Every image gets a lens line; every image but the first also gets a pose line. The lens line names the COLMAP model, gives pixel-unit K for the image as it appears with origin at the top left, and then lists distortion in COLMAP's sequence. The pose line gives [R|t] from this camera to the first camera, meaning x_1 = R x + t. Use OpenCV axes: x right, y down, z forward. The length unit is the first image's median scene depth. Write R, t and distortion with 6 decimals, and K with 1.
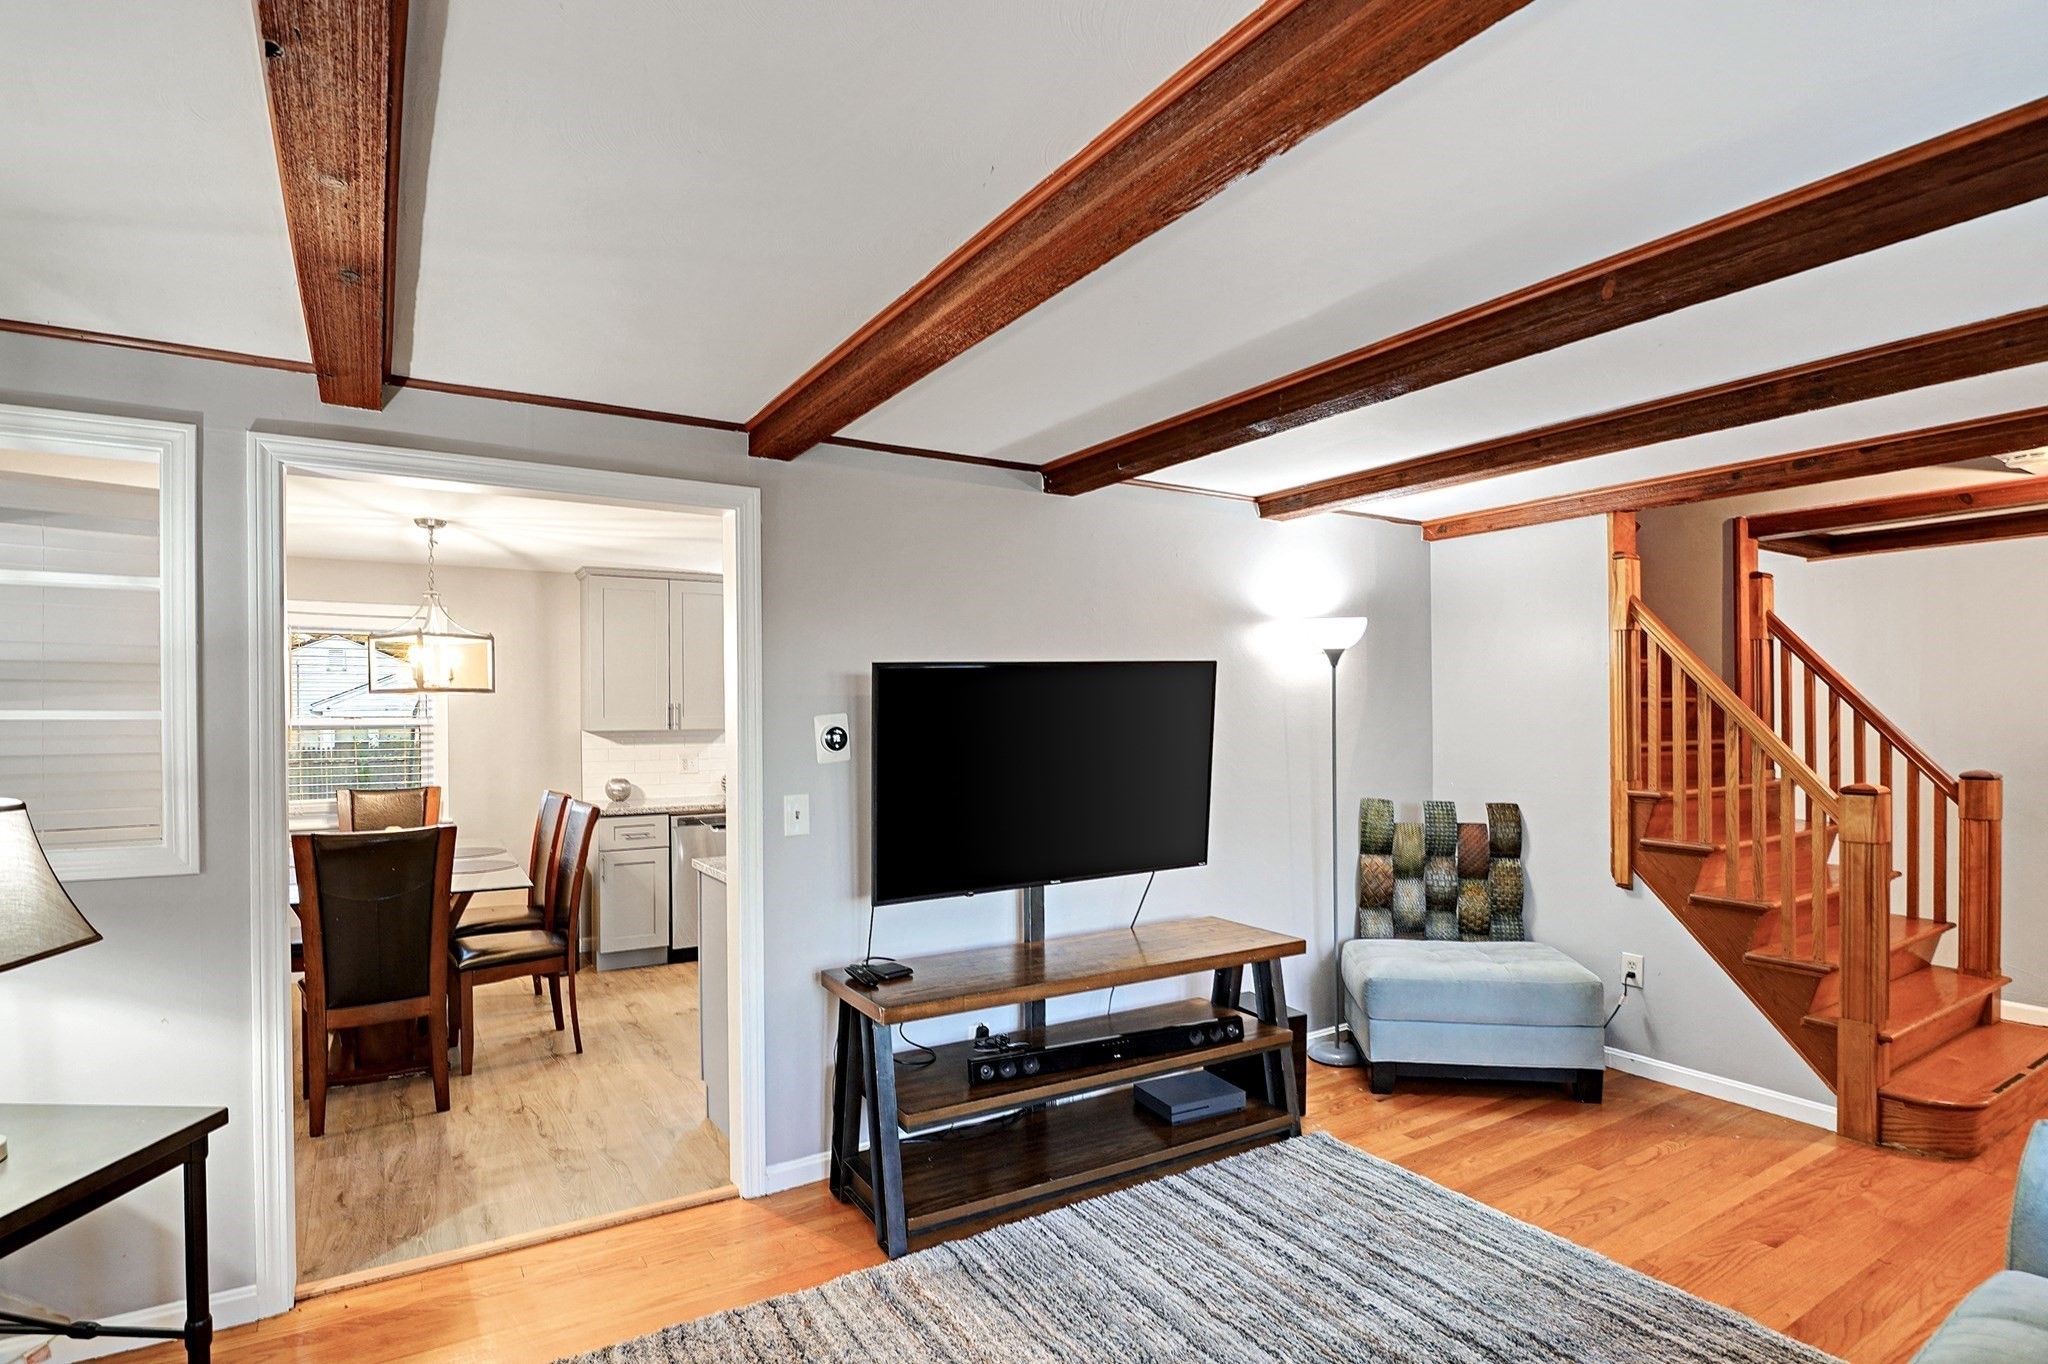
lens RADIAL K [[1036.3, 0, 1007.6], [0, 1036.3, 688.0], [0, 0, 1]] dist [-0.004517, -0.017657]
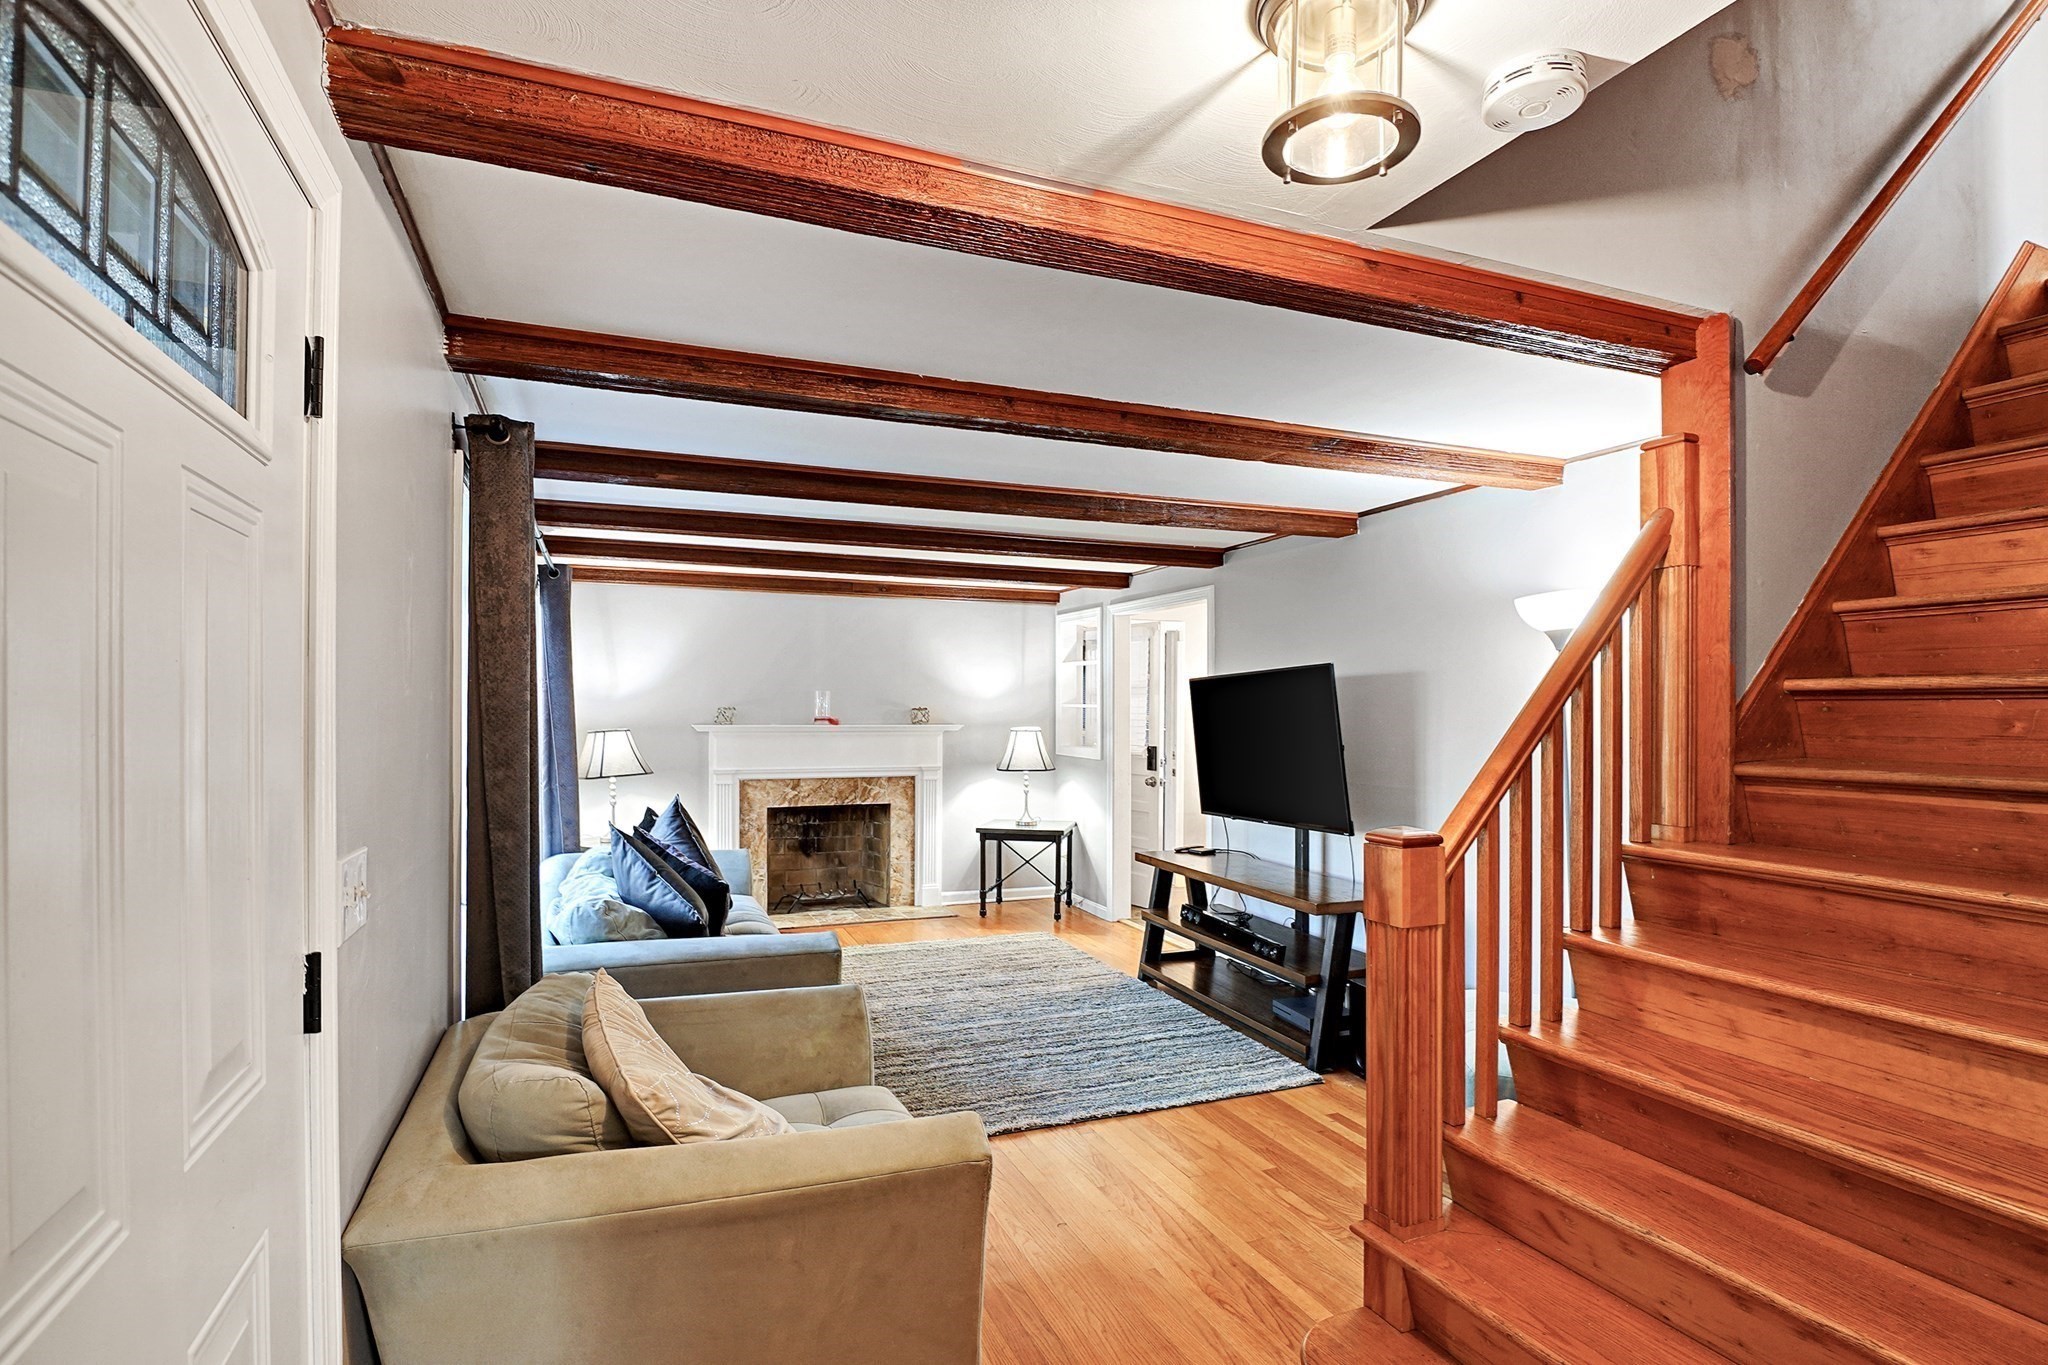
lens RADIAL K [[1036.3, 0, 1007.6], [0, 1036.3, 688.5], [0, 0, 1]] dist [-0.004517, -0.017657]
pose [[-0.178497, -0.013291, -0.983851, 1.585575], [0.023644, 0.999562, -0.017793, 0.015939], [0.983656, -0.026438, -0.178104, 0.930560]]
